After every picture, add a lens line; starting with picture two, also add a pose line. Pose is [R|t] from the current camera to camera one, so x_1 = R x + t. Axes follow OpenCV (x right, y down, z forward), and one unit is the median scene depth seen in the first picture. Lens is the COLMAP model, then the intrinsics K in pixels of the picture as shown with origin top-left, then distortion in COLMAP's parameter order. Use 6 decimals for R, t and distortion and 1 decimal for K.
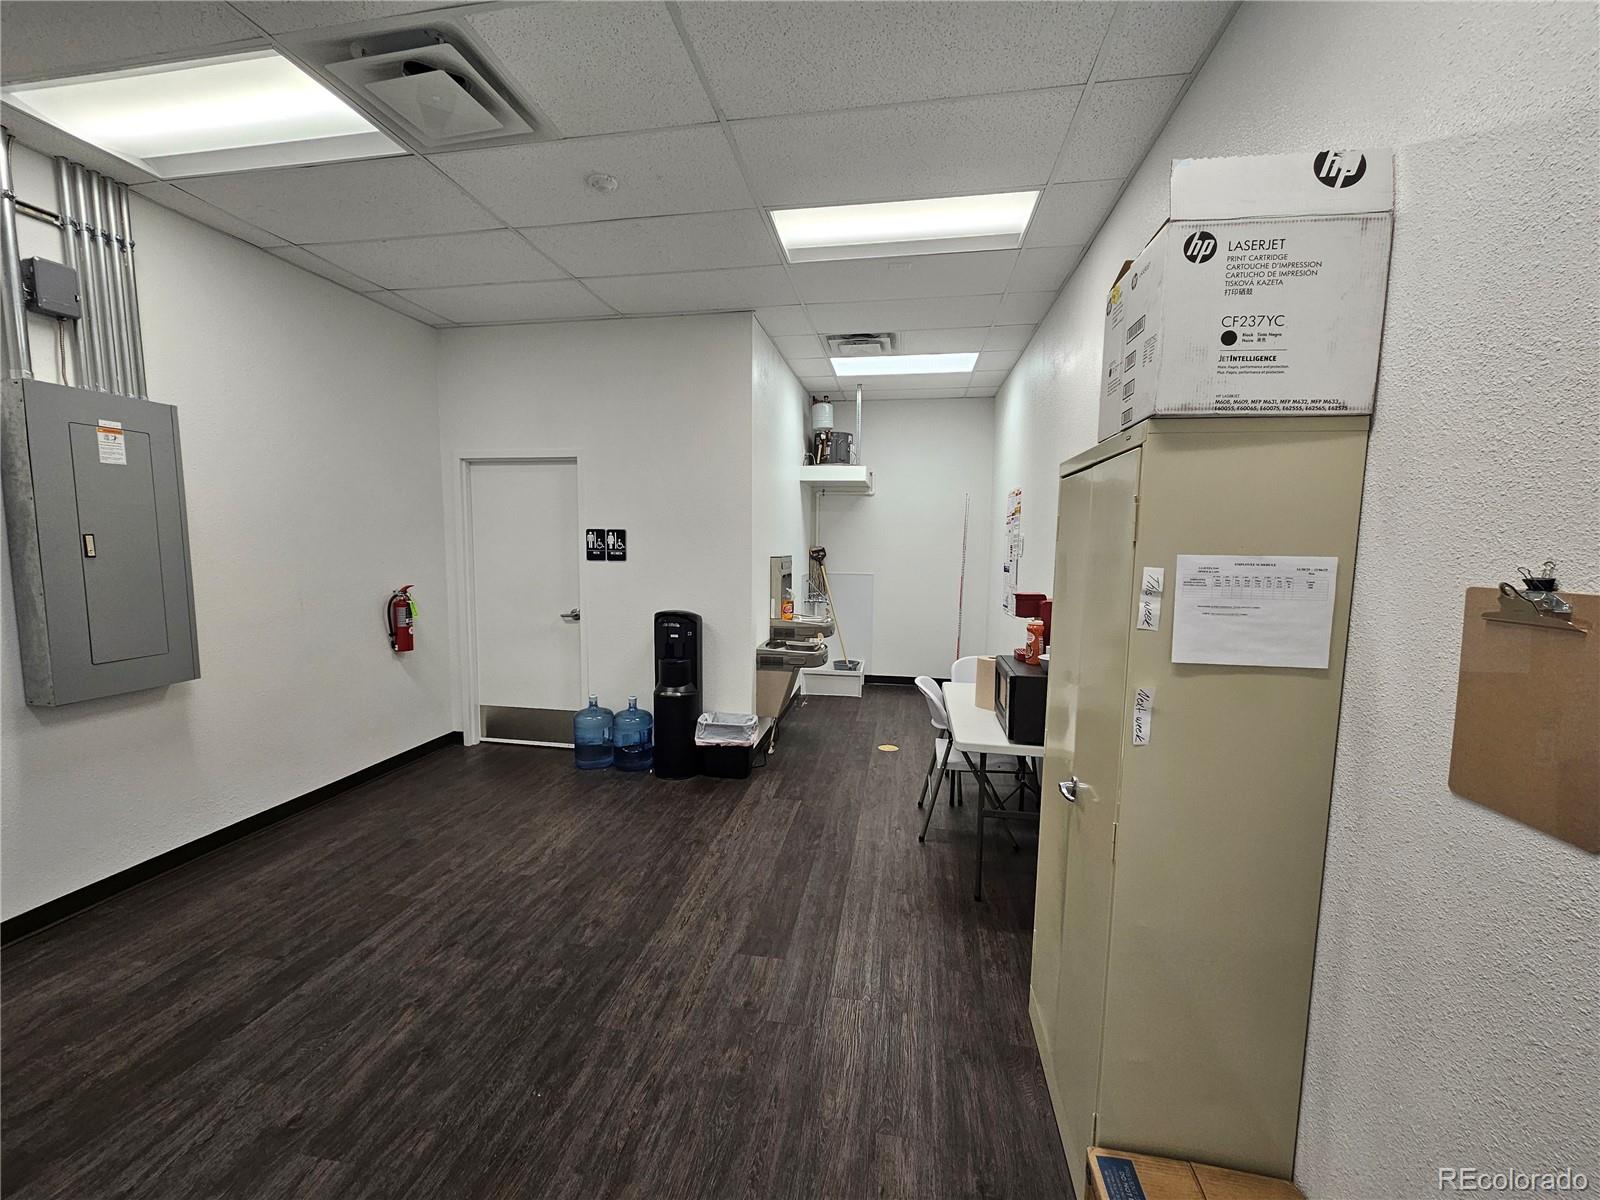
lens RADIAL K [[656.9, 0, 789.4], [0, 656.9, 606.5], [0, 0, 1]] dist [-0.006519, 0.003267]
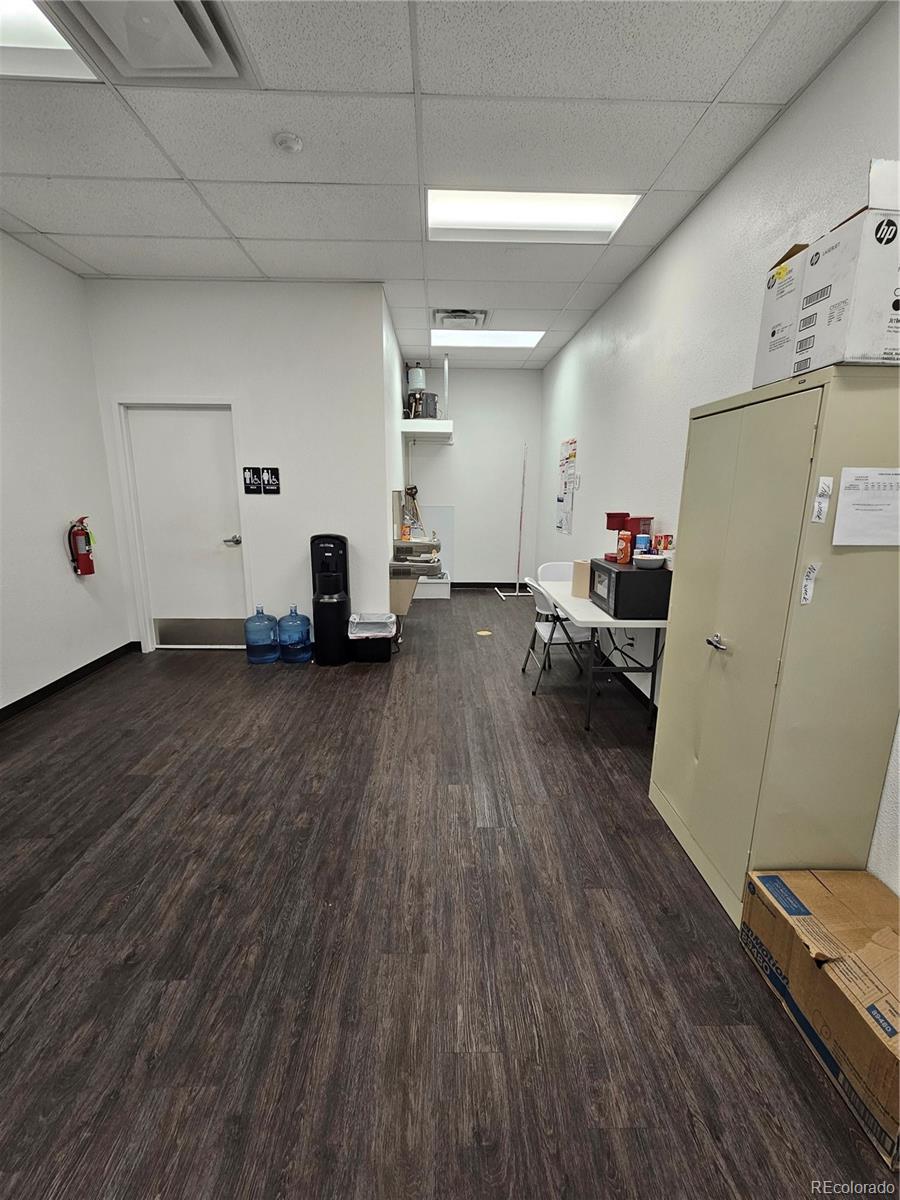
lens RADIAL K [[492.7, 0, 447.5], [0, 492.7, 590.1], [0, 0, 1]] dist [-0.006519, 0.003267]
pose [[0.979860, -0.044191, 0.194735, -0.179862], [0.022785, 0.993579, 0.110823, 0.018099], [-0.198382, -0.104153, 0.974575, 0.045628]]
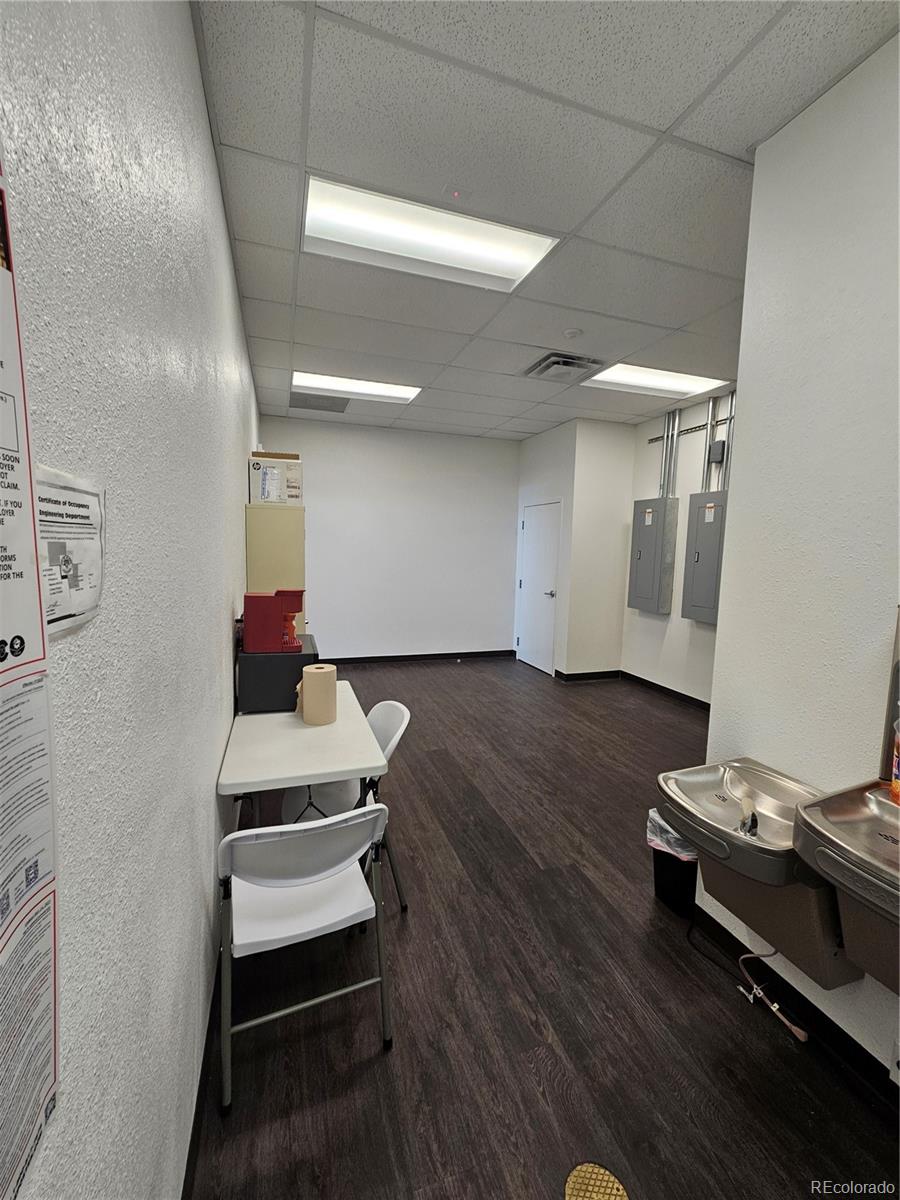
lens RADIAL K [[492.7, 0, 447.5], [0, 492.7, 590.1], [0, 0, 1]] dist [-0.006519, 0.003267]
pose [[-0.874176, 0.011321, -0.485477, 0.494122], [-0.085409, 0.980559, 0.176659, -0.168193], [0.478039, 0.195895, -0.856215, 1.680048]]
